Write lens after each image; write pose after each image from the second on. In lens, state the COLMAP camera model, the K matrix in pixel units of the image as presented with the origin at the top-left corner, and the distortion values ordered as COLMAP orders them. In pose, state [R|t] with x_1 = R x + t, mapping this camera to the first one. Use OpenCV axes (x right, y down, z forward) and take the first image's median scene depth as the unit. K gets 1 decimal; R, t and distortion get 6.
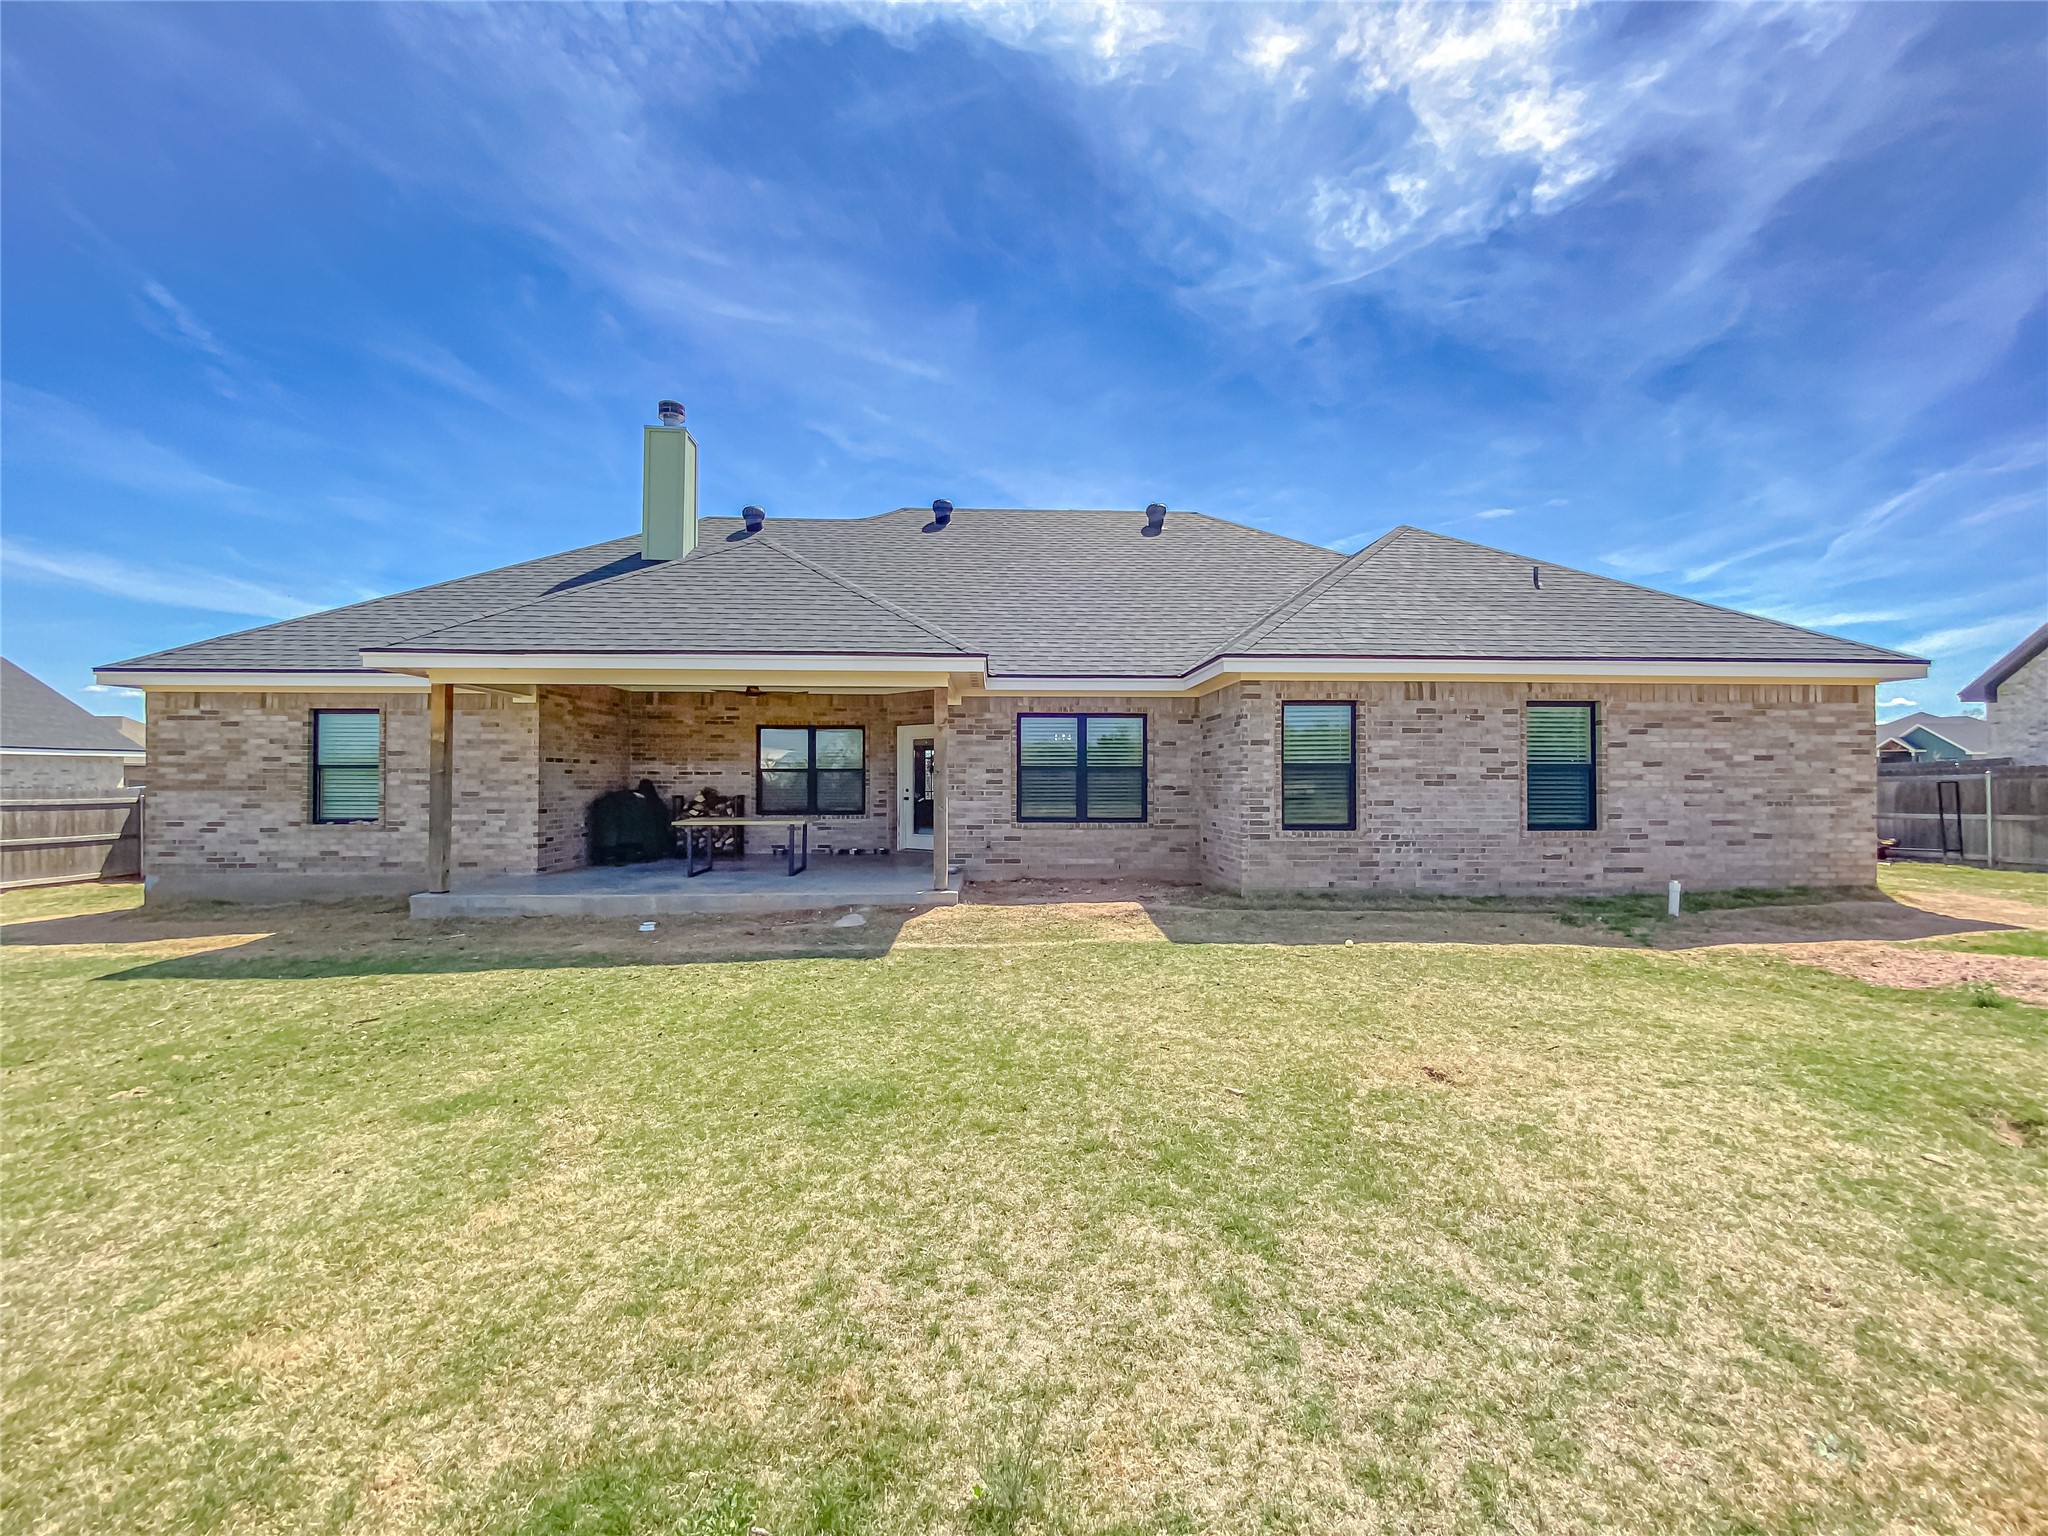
lens RADIAL K [[833.1, 0, 1024.0], [0, 833.1, 768.0], [0, 0, 1]] dist [0.001049, 0.000017]
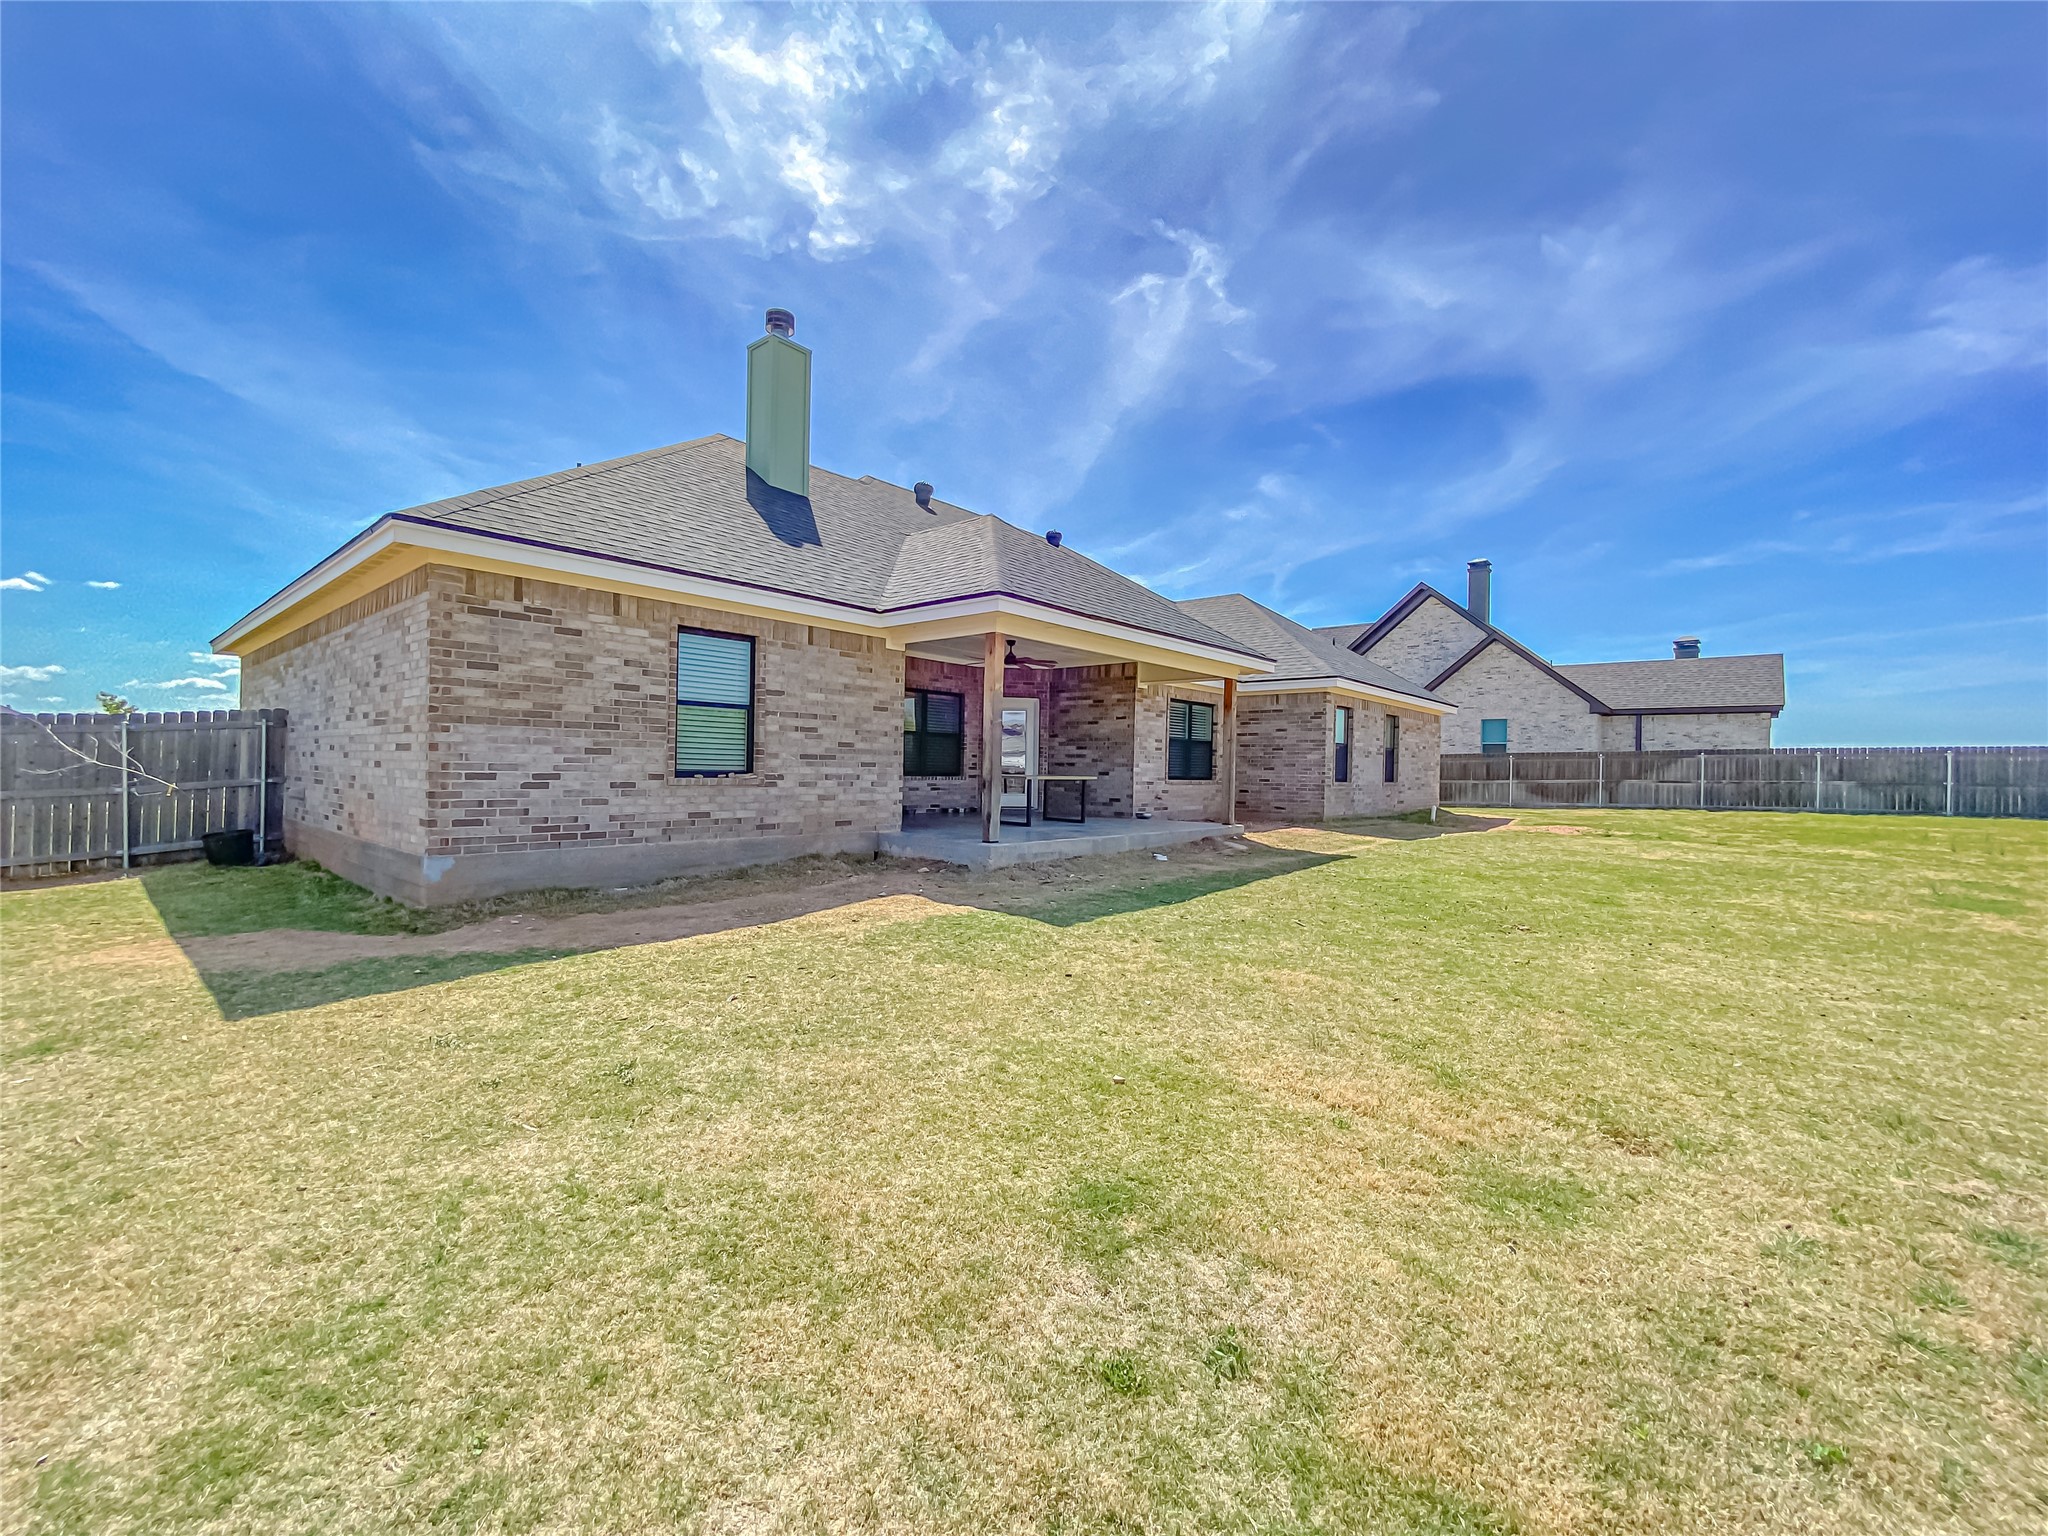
lens RADIAL K [[833.1, 0, 1024.0], [0, 833.1, 768.0], [0, 0, 1]] dist [0.001049, 0.000017]
pose [[0.693253, 0.013444, 0.720569, -1.184879], [-0.032980, 0.999370, 0.013085, 0.038460], [-0.719939, -0.032836, 0.693260, 0.246315]]
